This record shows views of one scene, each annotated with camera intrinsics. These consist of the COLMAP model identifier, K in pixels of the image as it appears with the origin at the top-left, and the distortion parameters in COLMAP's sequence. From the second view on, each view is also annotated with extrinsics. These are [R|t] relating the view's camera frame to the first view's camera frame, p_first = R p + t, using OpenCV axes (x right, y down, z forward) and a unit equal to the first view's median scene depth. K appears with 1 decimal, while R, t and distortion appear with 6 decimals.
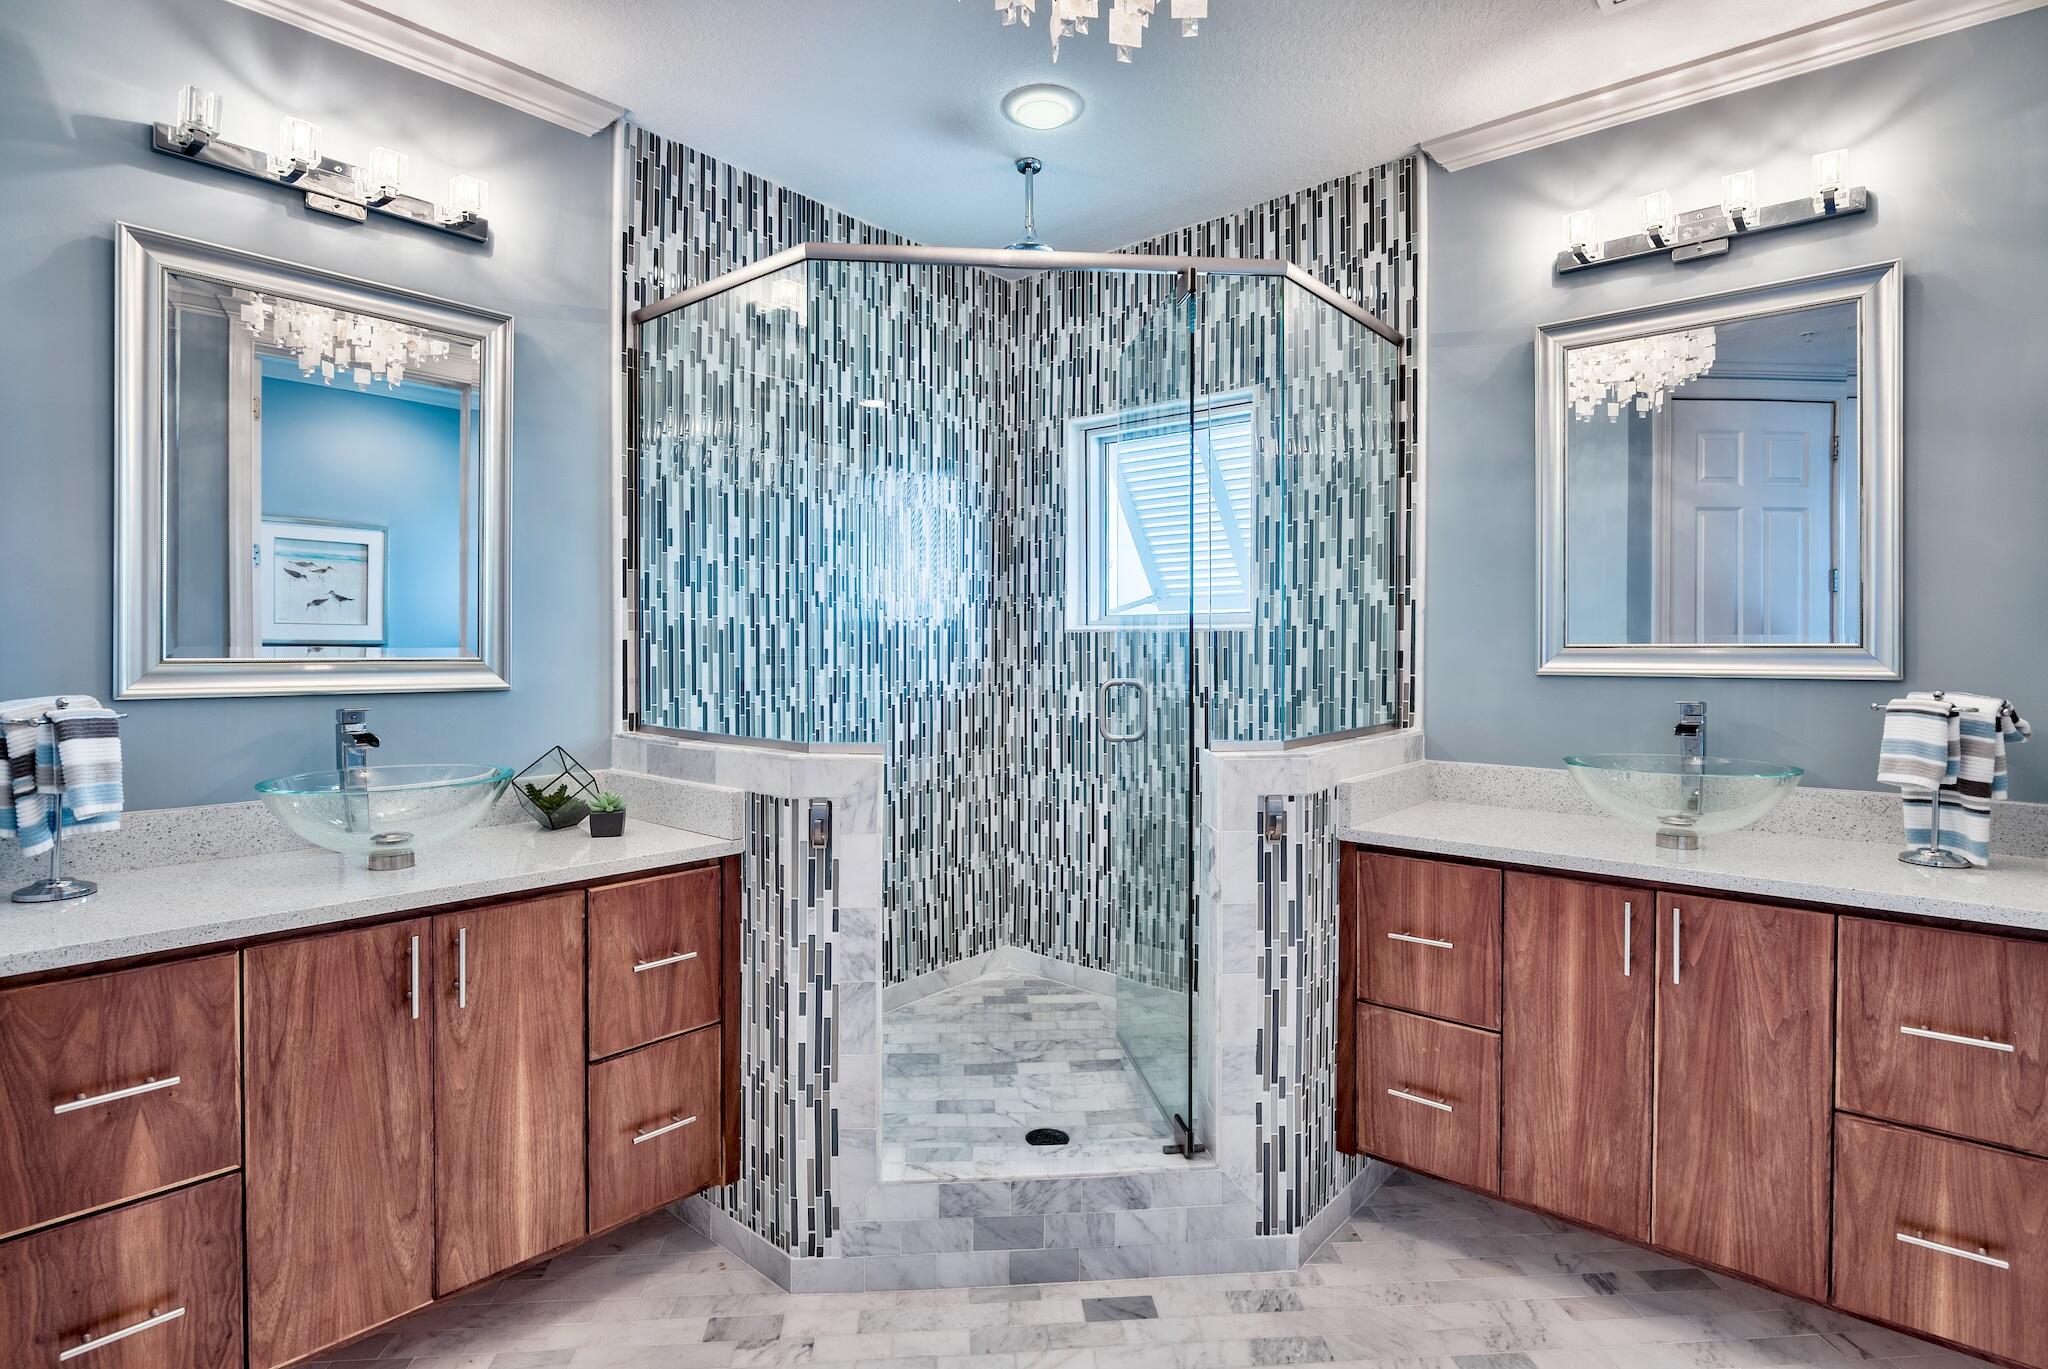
lens RADIAL K [[1028.7, 0, 1025.9], [0, 1028.7, 649.4], [0, 0, 1]] dist [0.000054, -0.000226]
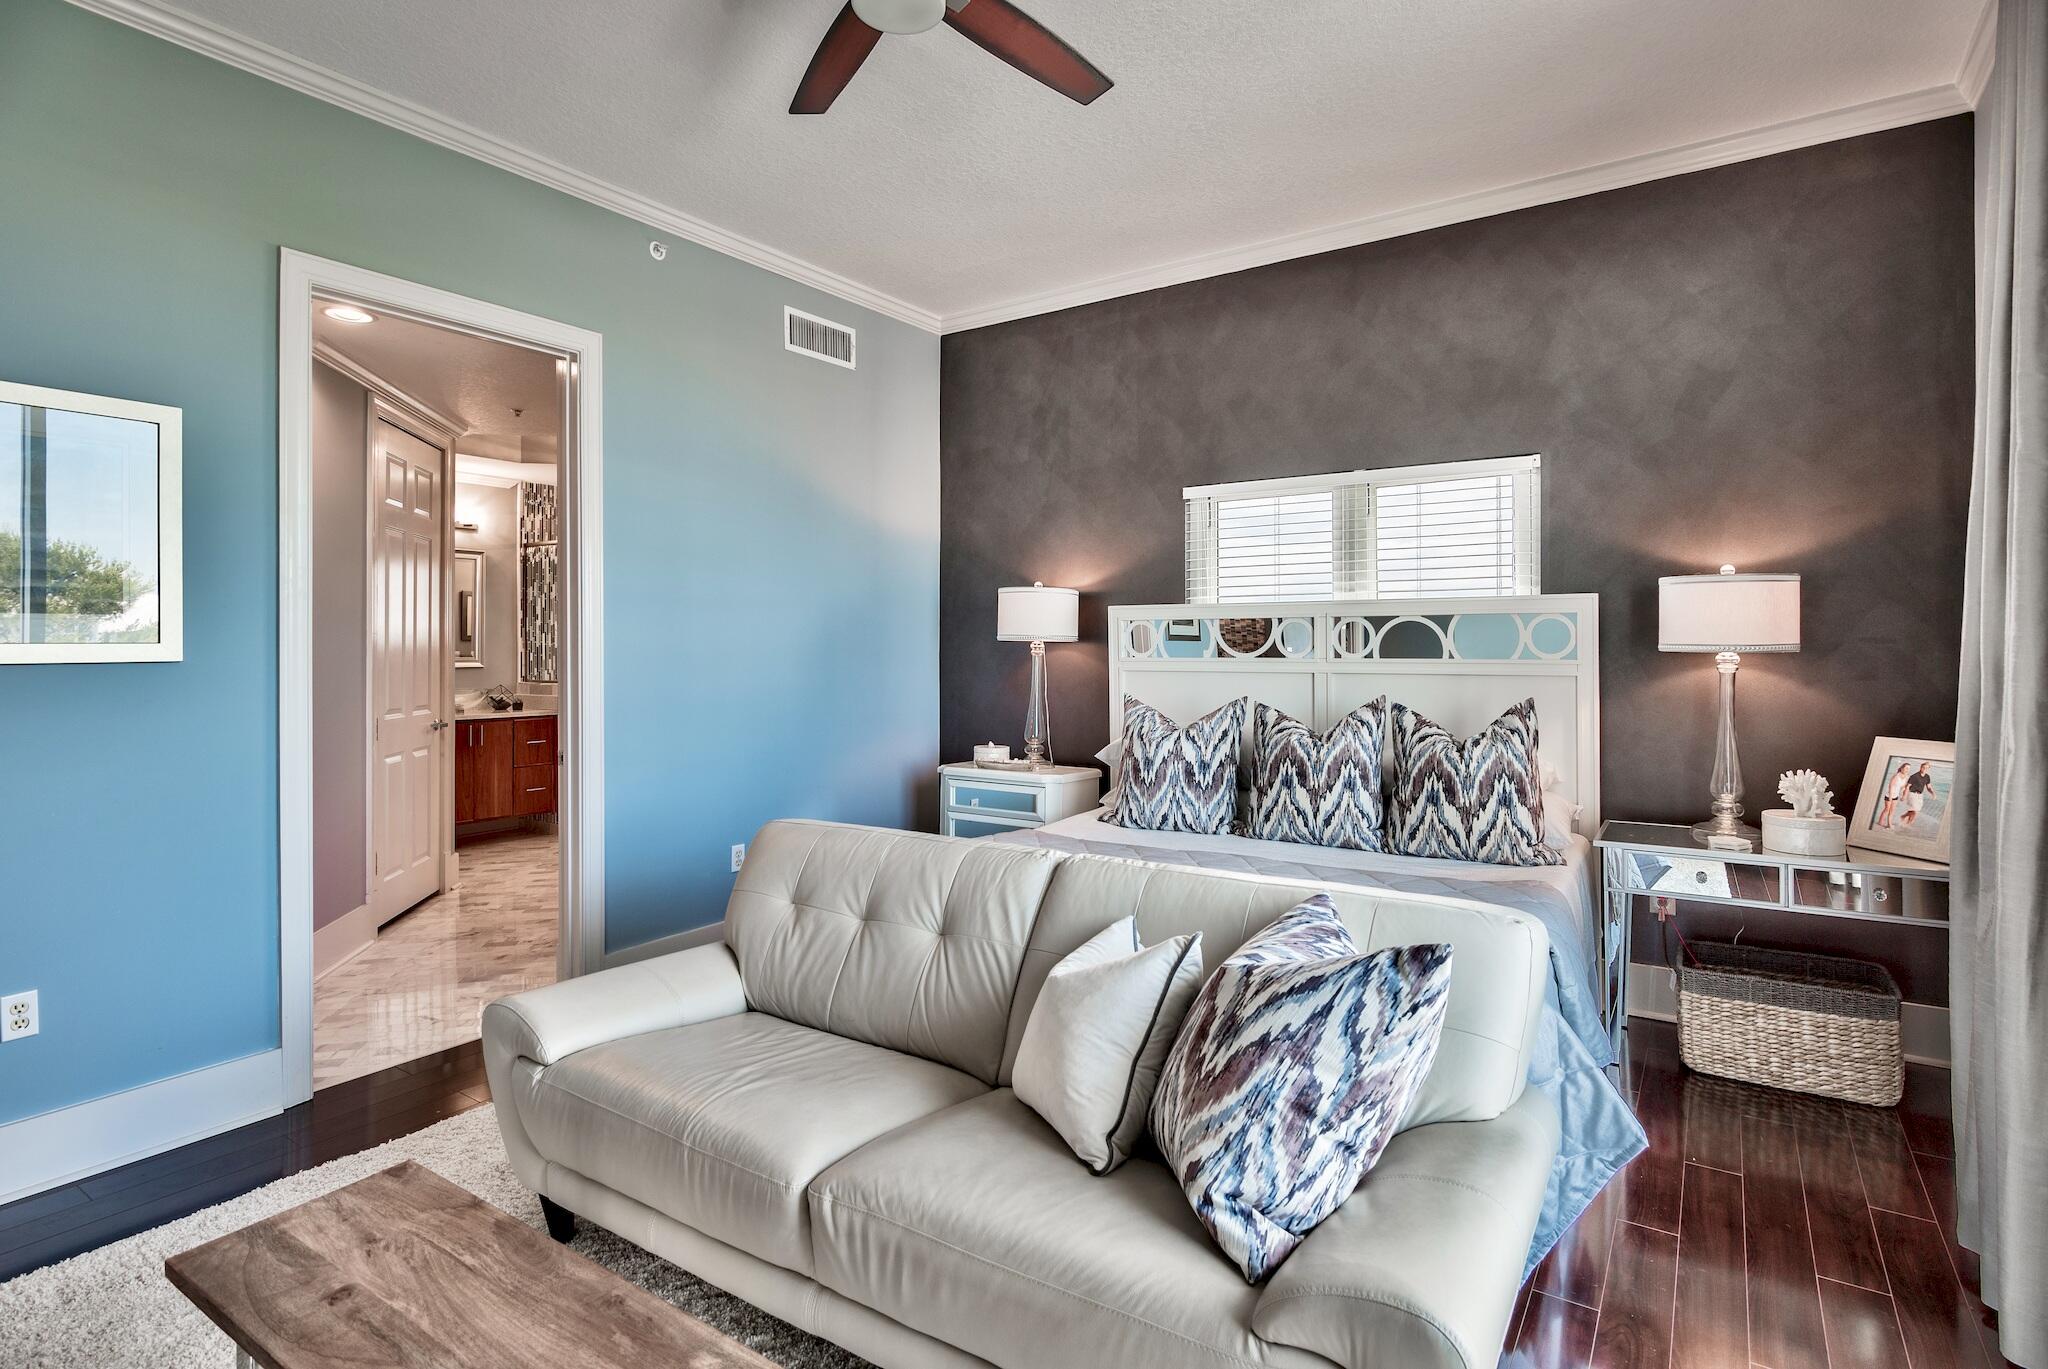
lens RADIAL K [[1028.7, 0, 1025.9], [0, 1028.7, 649.4], [0, 0, 1]] dist [0.000054, -0.000226]
pose [[0.994701, -0.002446, 0.102783, 0.764717], [0.002678, 0.999994, -0.002121, -0.005783], [-0.102777, 0.002385, 0.994702, -2.133943]]
